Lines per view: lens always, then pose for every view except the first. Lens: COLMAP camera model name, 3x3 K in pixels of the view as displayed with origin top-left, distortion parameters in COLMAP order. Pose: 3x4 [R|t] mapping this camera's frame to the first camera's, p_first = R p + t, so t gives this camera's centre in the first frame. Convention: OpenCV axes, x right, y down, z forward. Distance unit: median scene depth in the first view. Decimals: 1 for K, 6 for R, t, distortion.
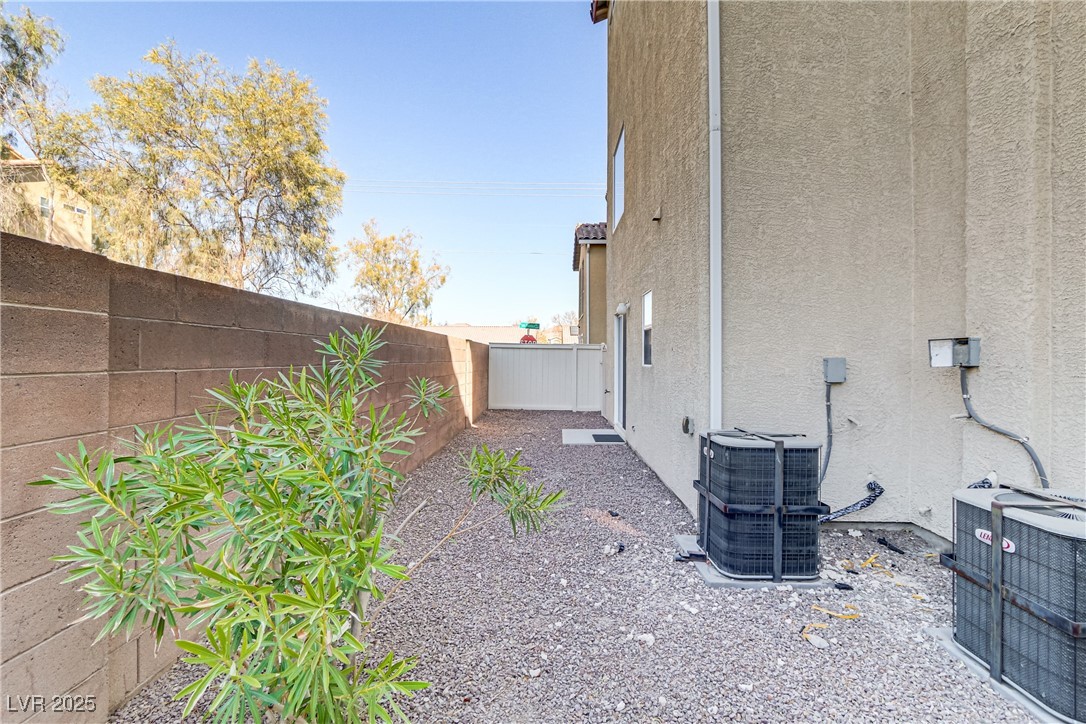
lens RADIAL K [[495.0, 0, 536.8], [0, 495.0, 356.5], [0, 0, 1]] dist [-0.014507, 0.001885]
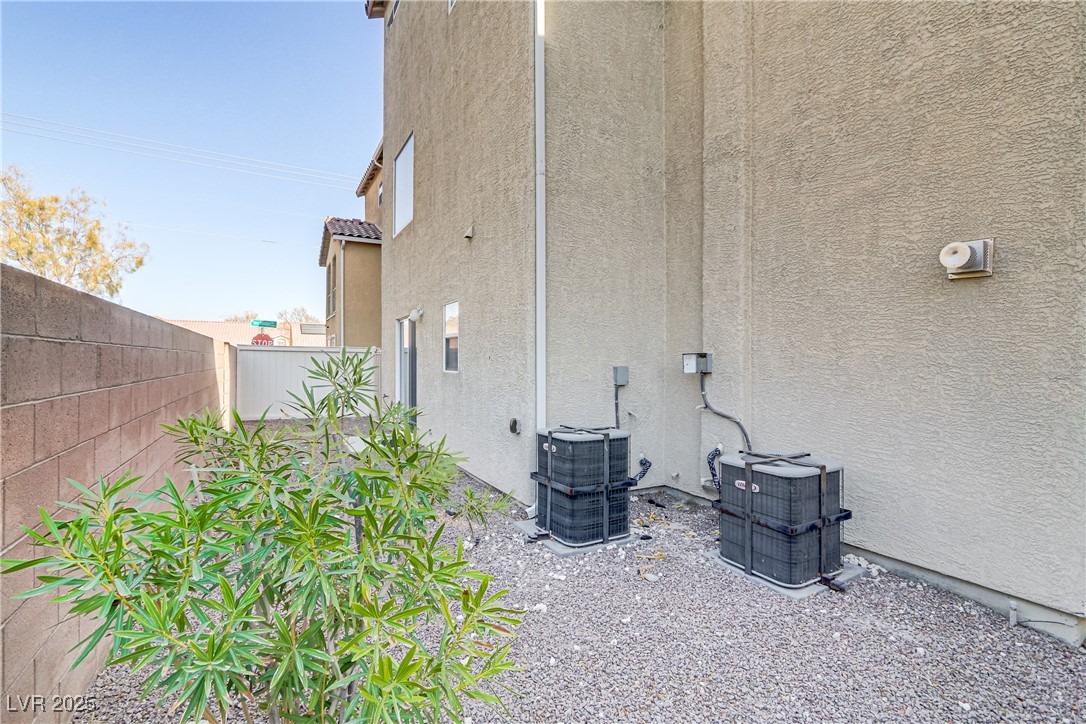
lens RADIAL K [[495.0, 0, 536.8], [0, 495.0, 356.5], [0, 0, 1]] dist [-0.014507, 0.001885]
pose [[0.864104, 0.000466, 0.503314, -0.296739], [-0.000389, 1.000000, -0.000258, -0.027238], [-0.503314, 0.000028, 0.864104, -0.021680]]
